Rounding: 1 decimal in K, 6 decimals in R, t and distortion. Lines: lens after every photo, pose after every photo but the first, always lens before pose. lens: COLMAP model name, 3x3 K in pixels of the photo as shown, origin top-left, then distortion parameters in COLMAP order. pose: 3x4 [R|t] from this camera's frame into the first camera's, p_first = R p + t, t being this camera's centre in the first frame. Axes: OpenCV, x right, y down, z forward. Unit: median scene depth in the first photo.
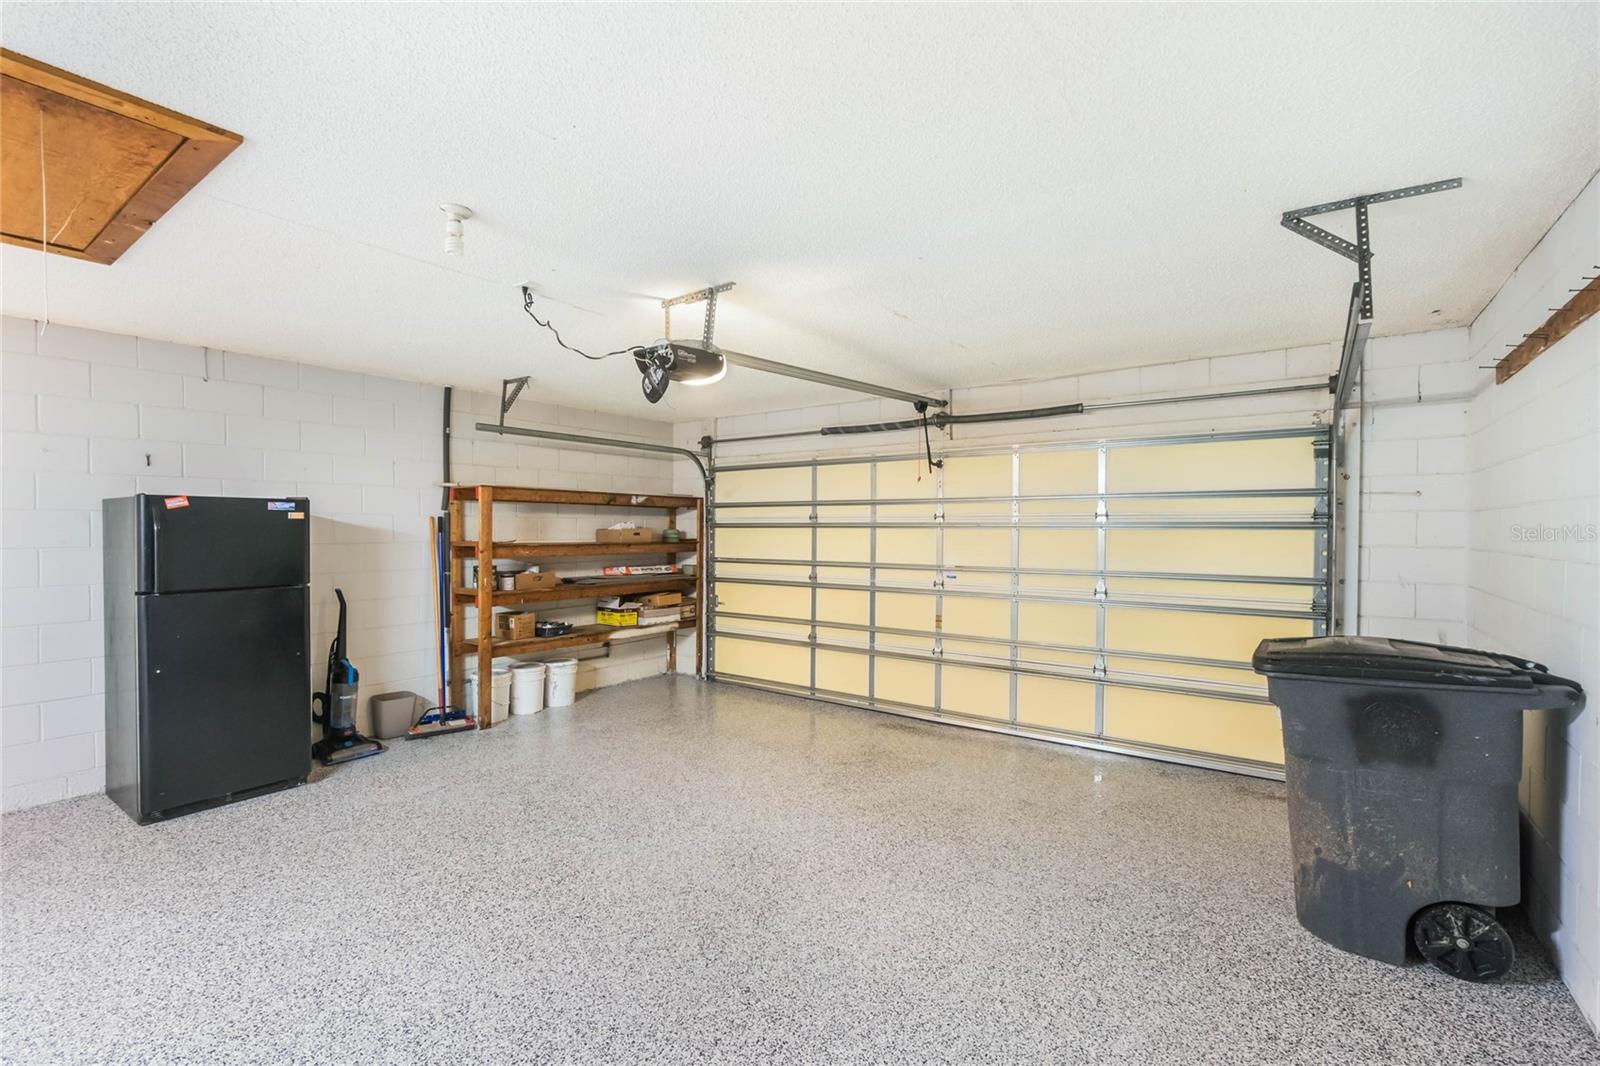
lens RADIAL K [[712.2, 0, 796.1], [0, 712.2, 534.8], [0, 0, 1]] dist [-0.002392, 0.000373]
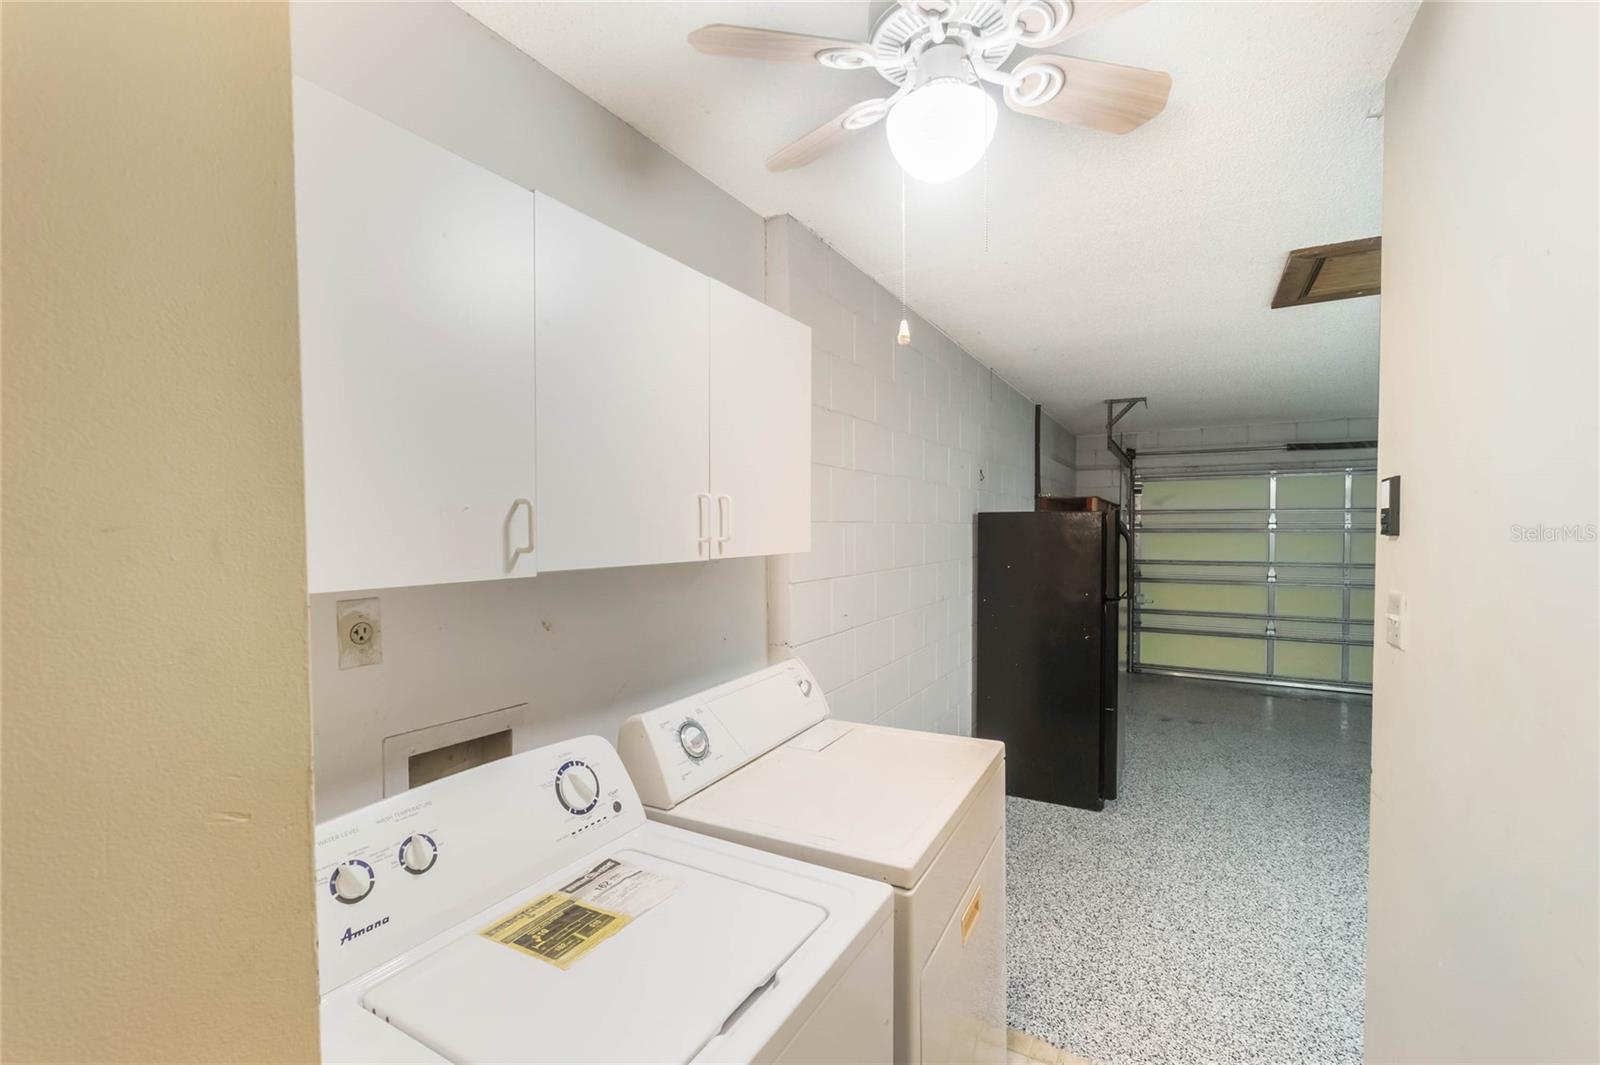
lens RADIAL K [[712.2, 0, 799.1], [0, 712.2, 528.0], [0, 0, 1]] dist [-0.002392, 0.000373]
pose [[0.990683, -0.004595, 0.136109, -0.795809], [0.006042, 0.999929, -0.010224, -0.009206], [-0.136052, 0.010951, 0.990641, -0.012164]]
